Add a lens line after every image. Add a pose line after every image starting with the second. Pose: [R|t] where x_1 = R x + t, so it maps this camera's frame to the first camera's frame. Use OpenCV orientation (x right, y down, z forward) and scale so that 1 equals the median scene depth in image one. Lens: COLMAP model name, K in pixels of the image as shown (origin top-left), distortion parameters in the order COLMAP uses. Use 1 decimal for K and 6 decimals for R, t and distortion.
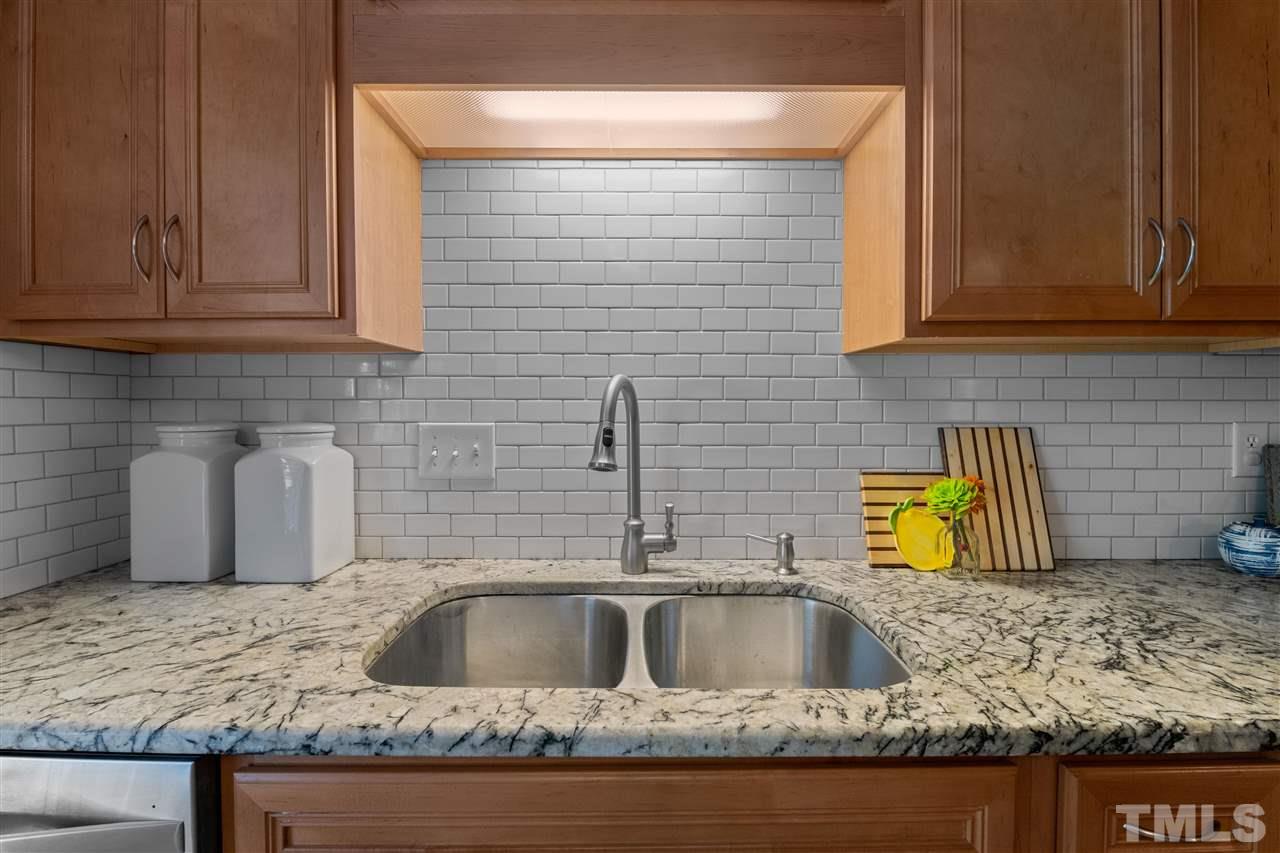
lens RADIAL K [[554.9, 0, 631.2], [0, 554.9, 409.1], [0, 0, 1]] dist [-0.006443, -0.002774]
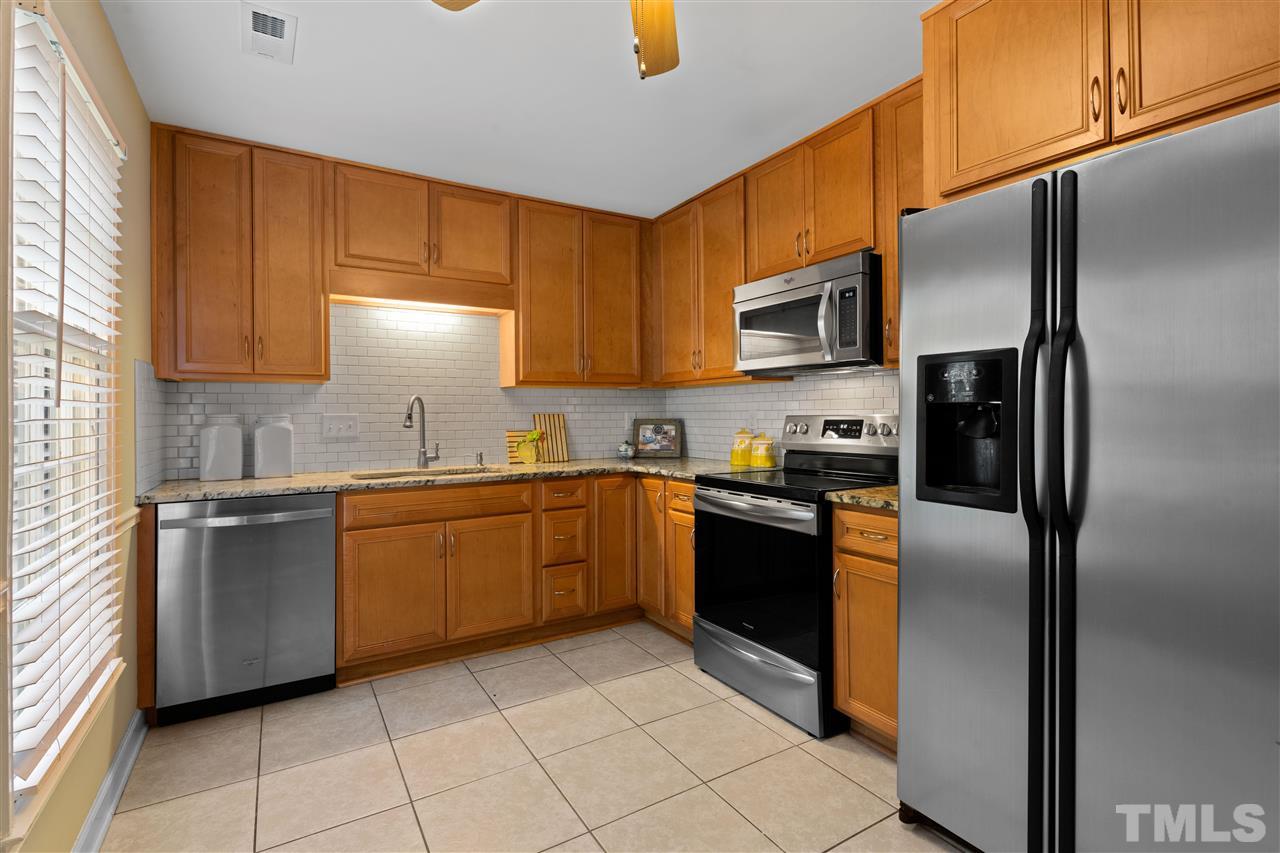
lens RADIAL K [[610.7, 0, 645.3], [0, 610.7, 421.8], [0, 0, 1]] dist [0.004253, -0.000523]
pose [[0.850048, -0.012987, 0.526546, -0.671501], [0.009613, 0.999912, 0.009144, 0.055521], [-0.526618, -0.002711, 0.850098, -2.191905]]
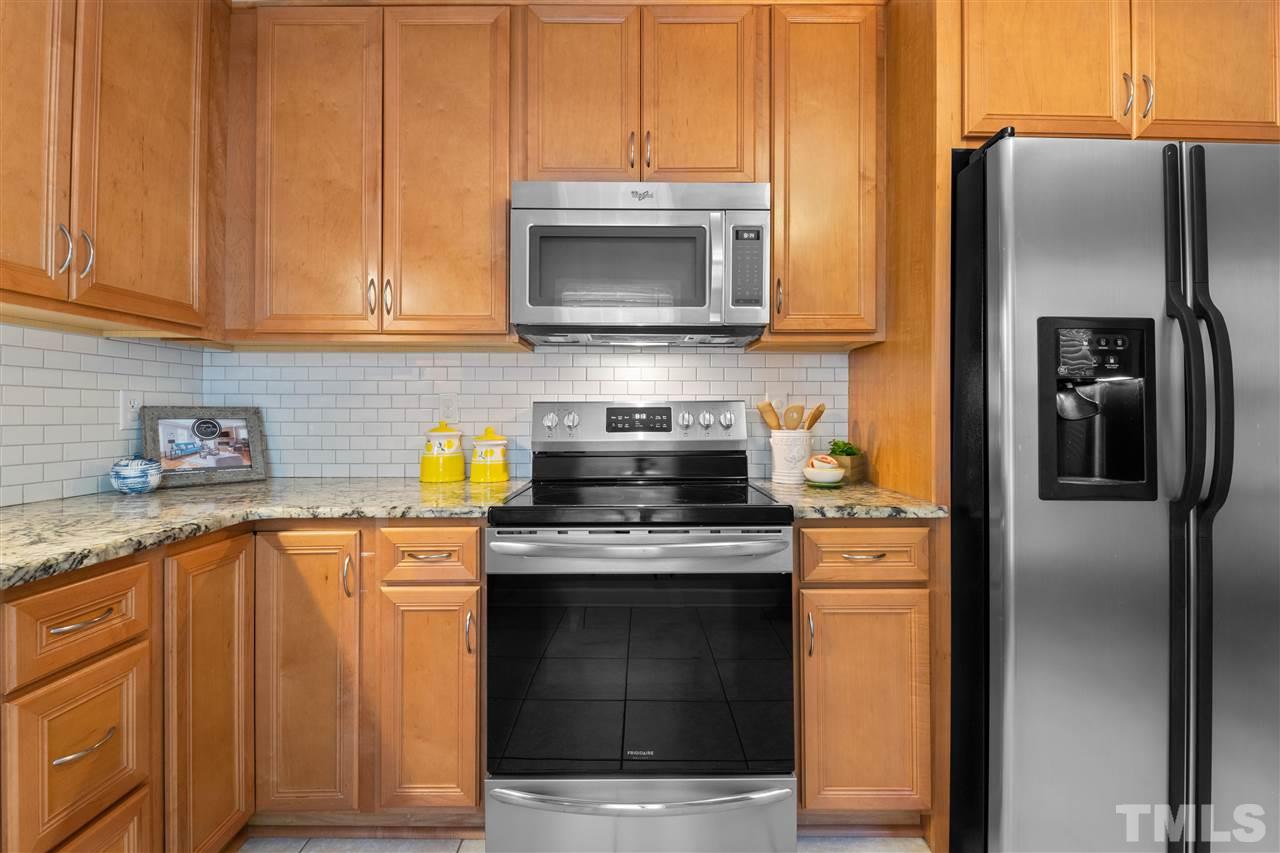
lens RADIAL K [[554.9, 0, 643.4], [0, 554.9, 414.8], [0, 0, 1]] dist [-0.006443, -0.002774]
pose [[-0.014443, -0.000010, 0.999896, -0.344281], [0.003889, 0.999992, 0.000066, 0.104267], [-0.999888, 0.003889, -0.014443, -0.333198]]
